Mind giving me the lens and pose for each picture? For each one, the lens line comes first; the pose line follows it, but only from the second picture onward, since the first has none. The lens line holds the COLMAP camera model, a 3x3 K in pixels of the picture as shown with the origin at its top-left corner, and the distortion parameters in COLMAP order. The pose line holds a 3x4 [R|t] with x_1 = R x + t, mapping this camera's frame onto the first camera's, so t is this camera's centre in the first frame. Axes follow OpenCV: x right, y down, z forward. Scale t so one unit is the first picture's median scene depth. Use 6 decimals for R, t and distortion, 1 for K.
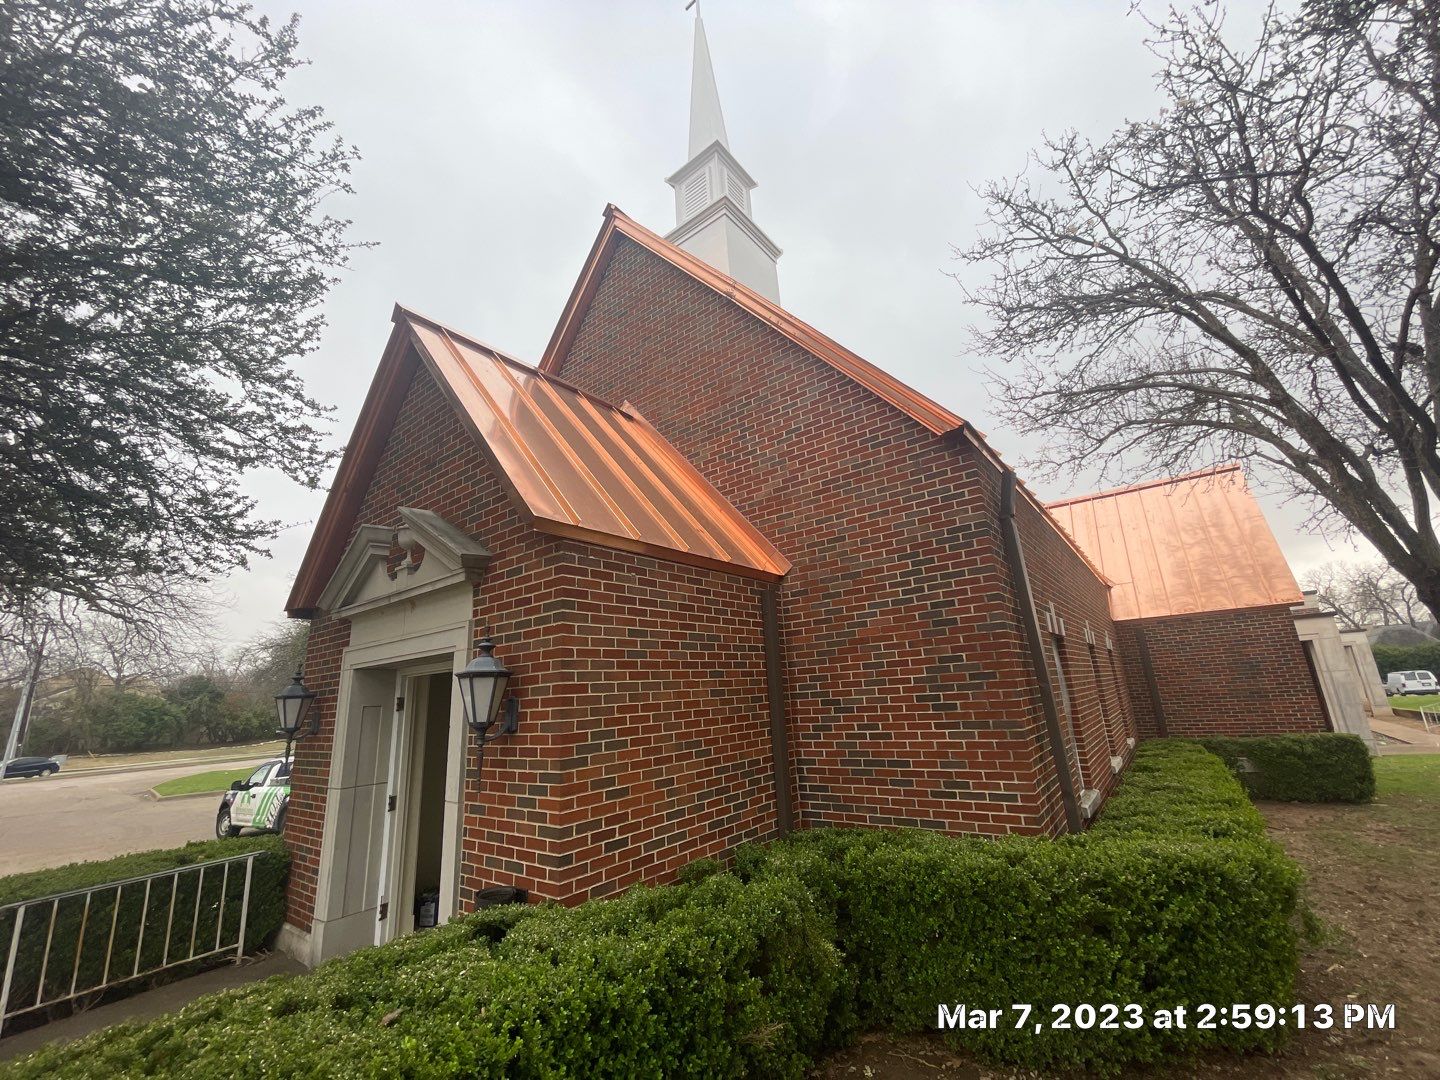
lens RADIAL K [[580.6, 0, 721.3], [0, 580.6, 541.2], [0, 0, 1]] dist [-0.002377, -0.000688]
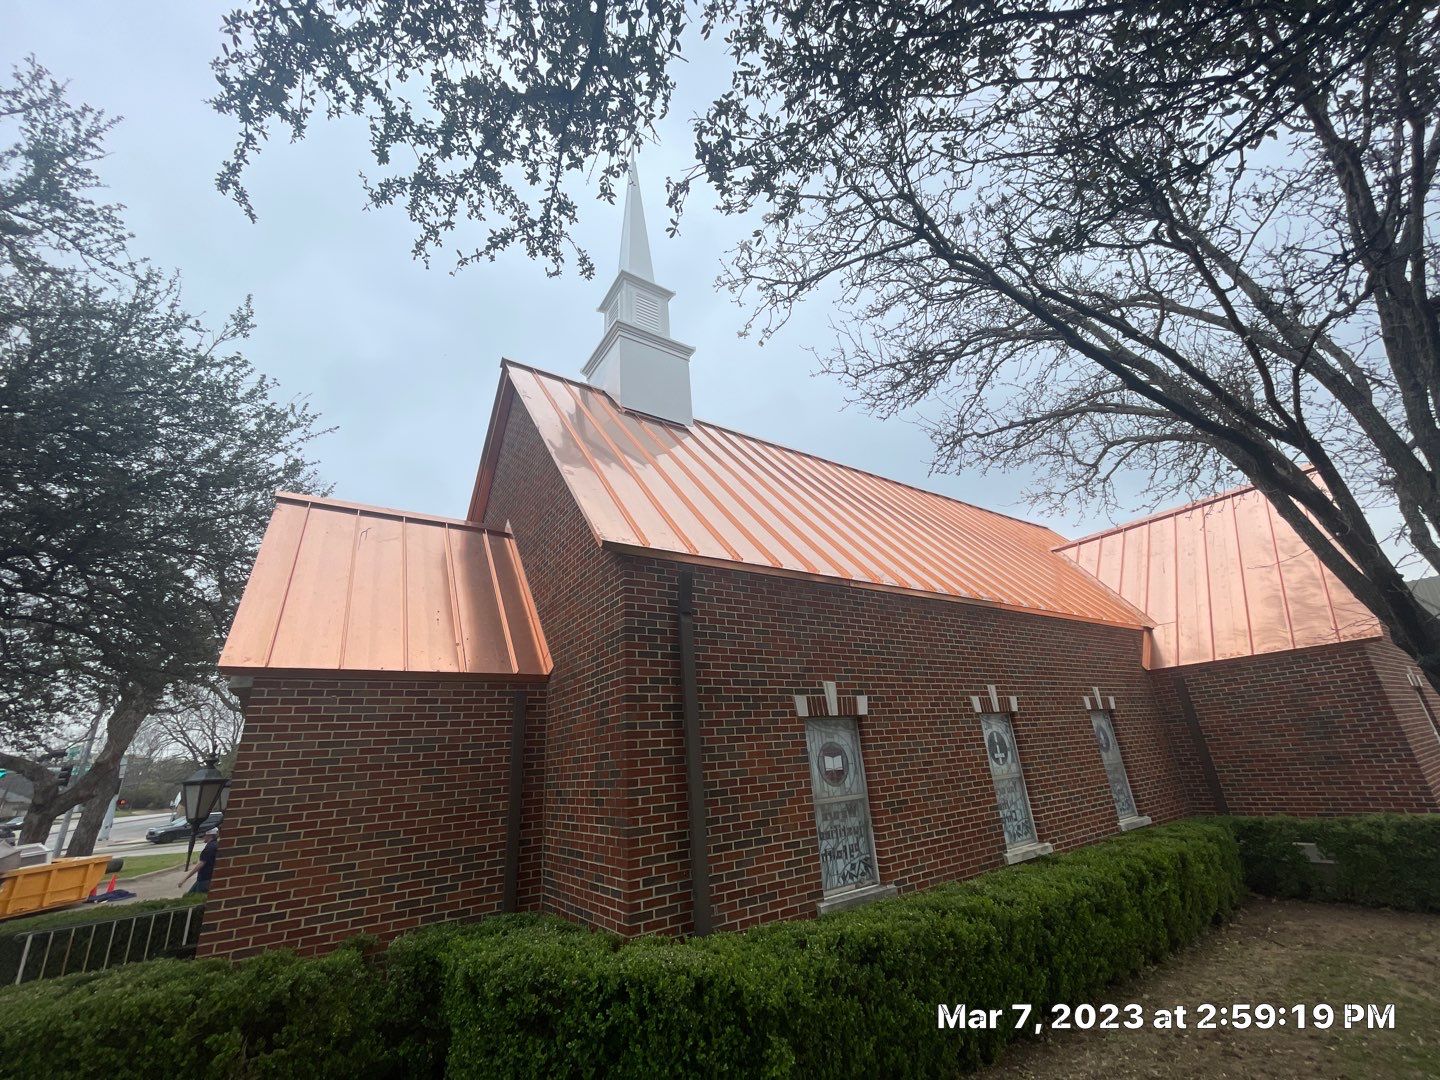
lens RADIAL K [[580.6, 0, 721.3], [0, 580.6, 541.2], [0, 0, 1]] dist [-0.002377, -0.000688]
pose [[0.953452, -0.115880, -0.278389, 0.798166], [0.092419, 0.991080, -0.096016, -0.061056], [0.287032, 0.065818, 0.955657, -0.003455]]
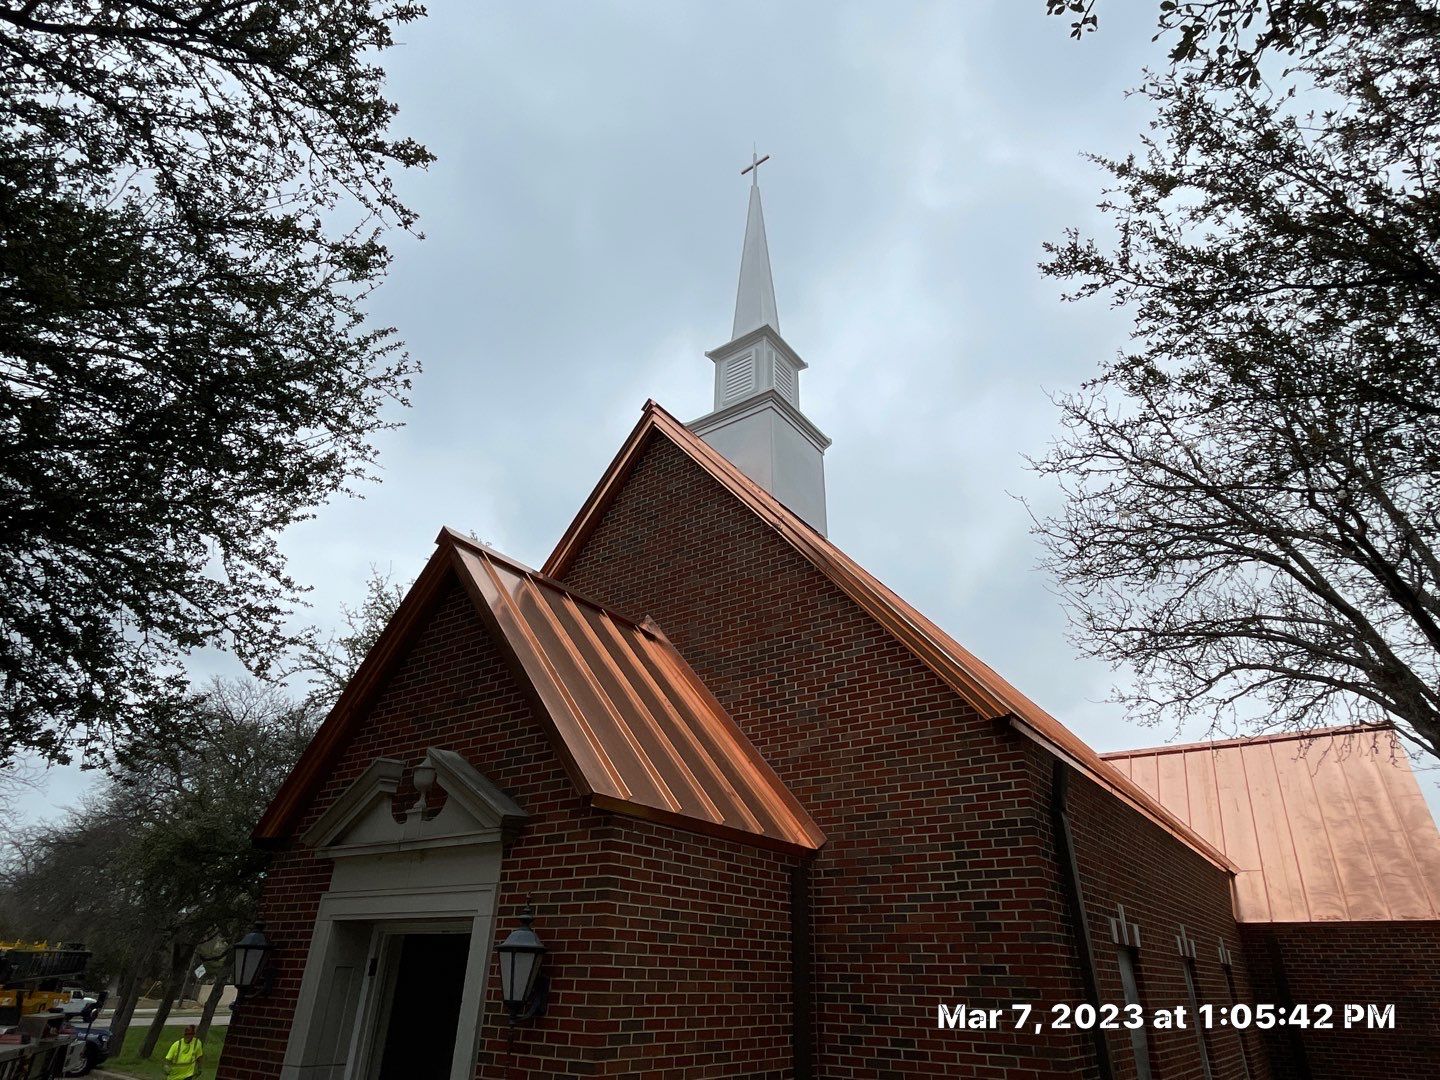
lens RADIAL K [[835.4, 0, 723.6], [0, 835.4, 541.3], [0, 0, 1]] dist [0.000402, -0.002650]
pose [[0.996097, 0.088252, -0.001349, -0.079020], [-0.086341, 0.971132, -0.222367, -0.107485], [-0.018314, 0.221615, 0.974962, -0.375069]]
